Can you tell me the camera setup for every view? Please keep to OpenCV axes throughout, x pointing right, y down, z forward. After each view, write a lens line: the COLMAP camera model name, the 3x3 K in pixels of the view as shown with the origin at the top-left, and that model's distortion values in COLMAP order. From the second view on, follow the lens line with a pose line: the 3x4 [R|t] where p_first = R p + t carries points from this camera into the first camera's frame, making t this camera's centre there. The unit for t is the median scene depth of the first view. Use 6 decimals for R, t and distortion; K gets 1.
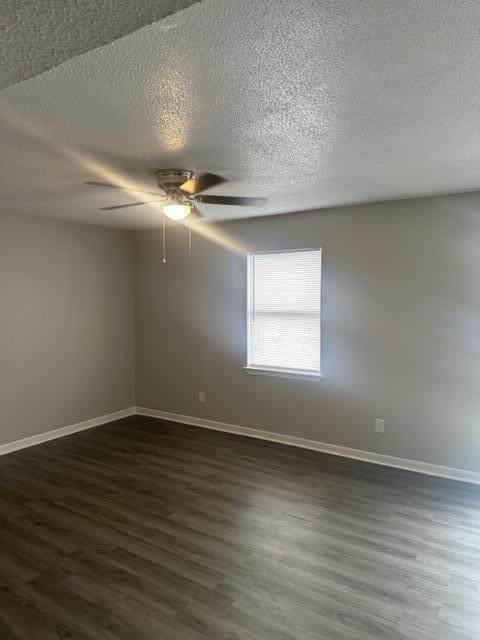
lens RADIAL K [[447.0, 0, 237.1], [0, 447.0, 319.2], [0, 0, 1]] dist [0.001508, 0.000214]
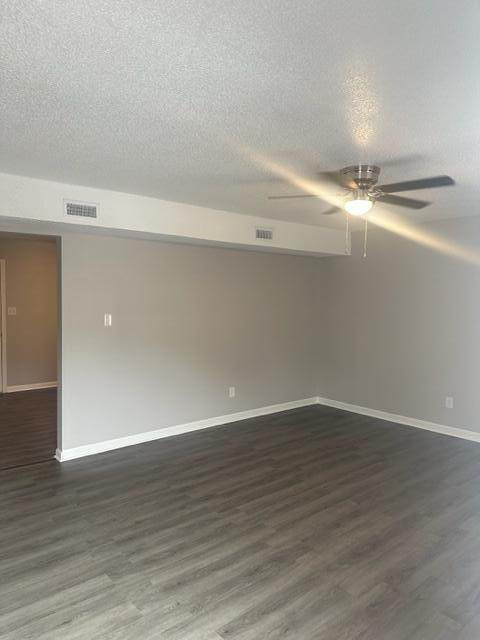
lens RADIAL K [[447.0, 0, 237.1], [0, 447.0, 319.2], [0, 0, 1]] dist [0.001508, 0.000214]
pose [[-0.265960, 0.047156, -0.962830, 1.069338], [-0.062038, 0.995895, 0.065912, -0.039738], [0.961986, 0.077262, -0.261942, 1.165266]]
